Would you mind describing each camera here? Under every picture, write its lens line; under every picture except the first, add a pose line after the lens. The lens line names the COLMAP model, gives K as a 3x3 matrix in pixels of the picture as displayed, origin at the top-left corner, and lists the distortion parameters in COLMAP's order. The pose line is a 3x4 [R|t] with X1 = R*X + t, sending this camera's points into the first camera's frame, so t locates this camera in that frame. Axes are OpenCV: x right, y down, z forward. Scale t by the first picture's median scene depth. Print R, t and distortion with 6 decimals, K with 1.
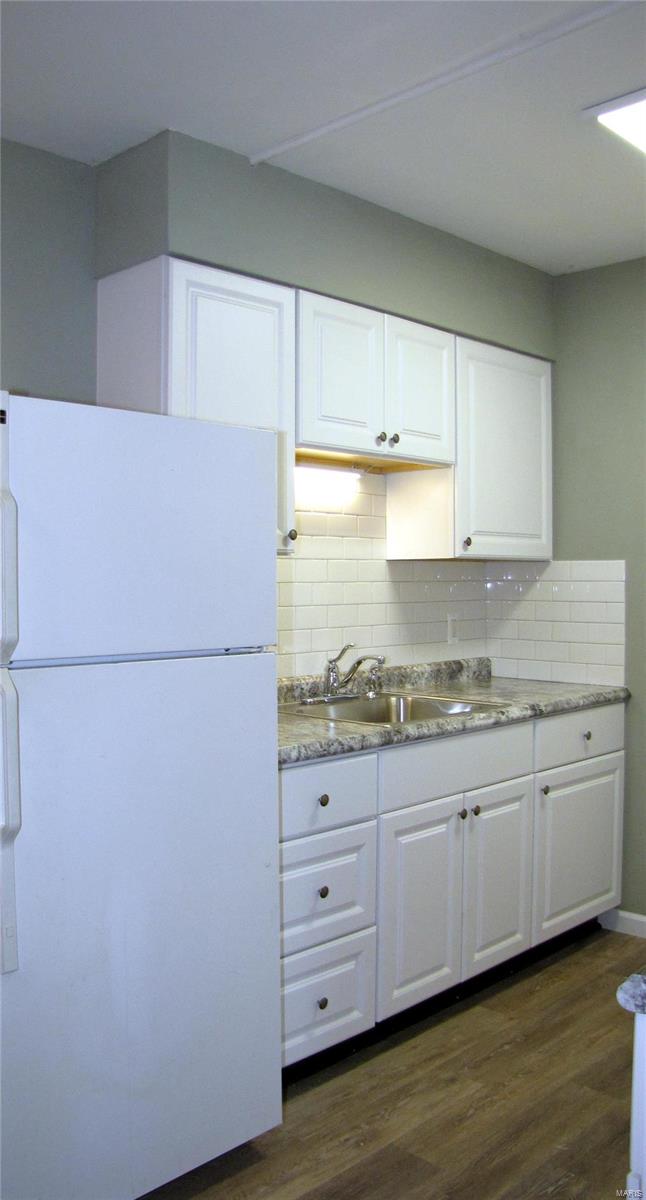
lens RADIAL K [[1000.6, 0, 323.0], [0, 1000.6, 600.0], [0, 0, 1]] dist [-0.095996, 0.013684]
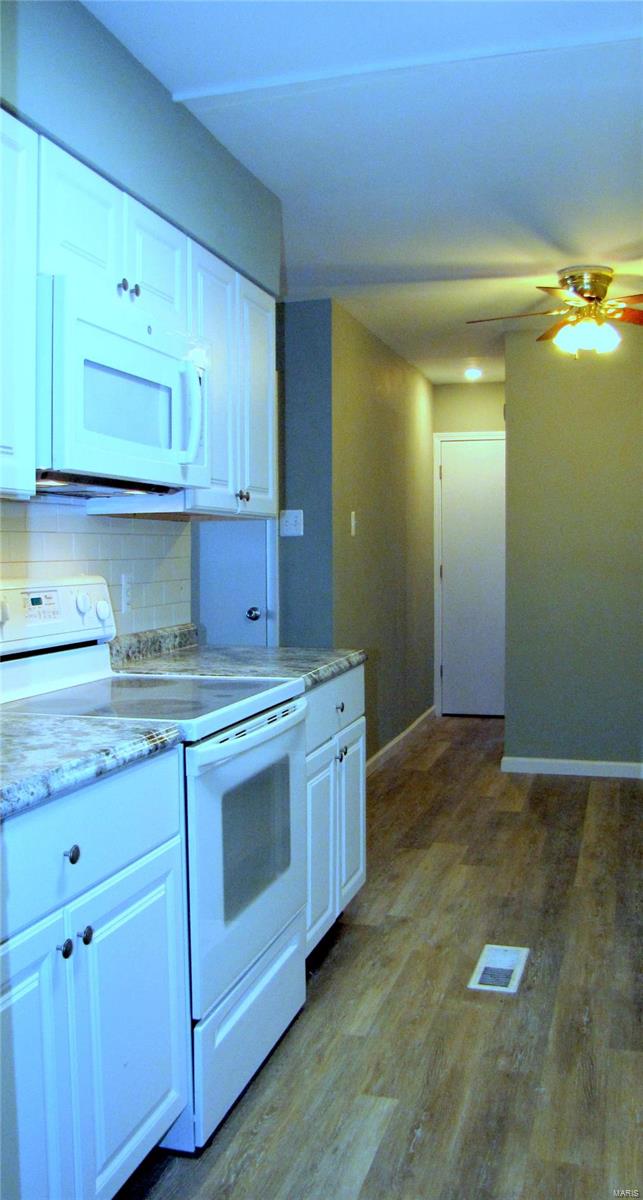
lens RADIAL K [[1000.6, 0, 321.5], [0, 1000.6, 600.0], [0, 0, 1]] dist [-0.095996, 0.013684]
pose [[-0.880330, 0.024400, -0.473733, 0.699617], [-0.014033, 0.996900, 0.077423, -0.011507], [0.474153, 0.074806, -0.877259, 1.331939]]
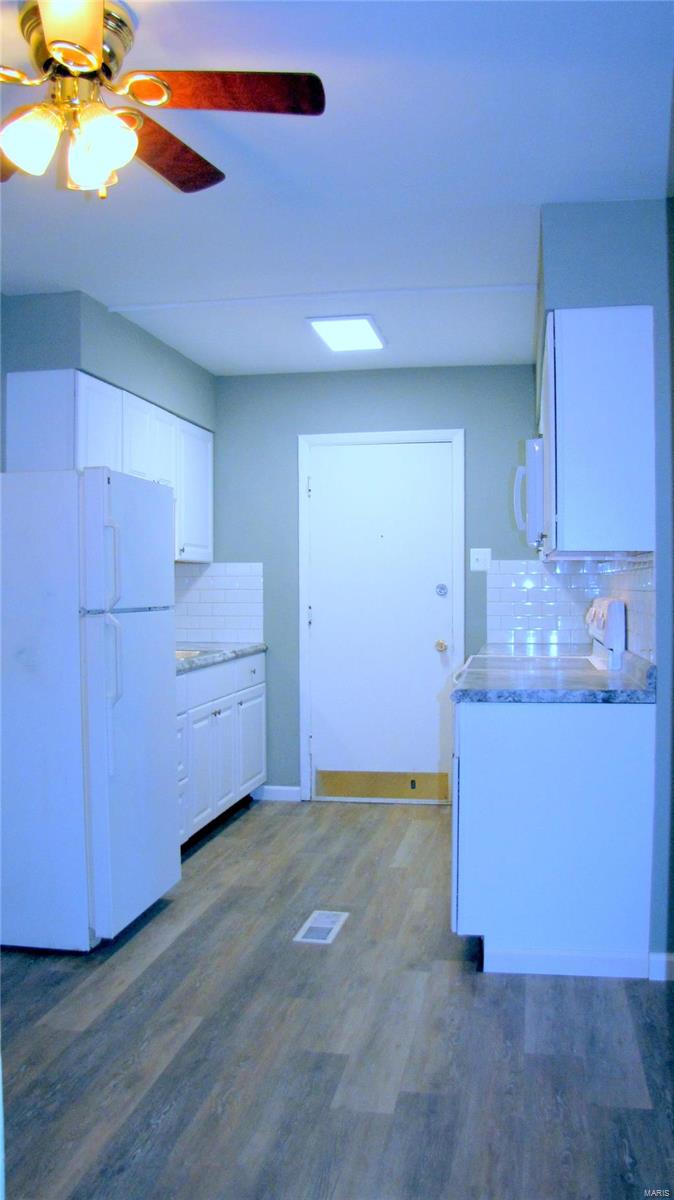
lens RADIAL K [[1056.4, 0, 337.0], [0, 1056.4, 600.0], [0, 0, 1]] dist [-0.007960, -0.004346]
pose [[0.826606, -0.012104, 0.562650, -0.662102], [0.020080, 0.999766, -0.007994, 0.042628], [-0.562422, 0.017906, 0.826656, -0.560127]]
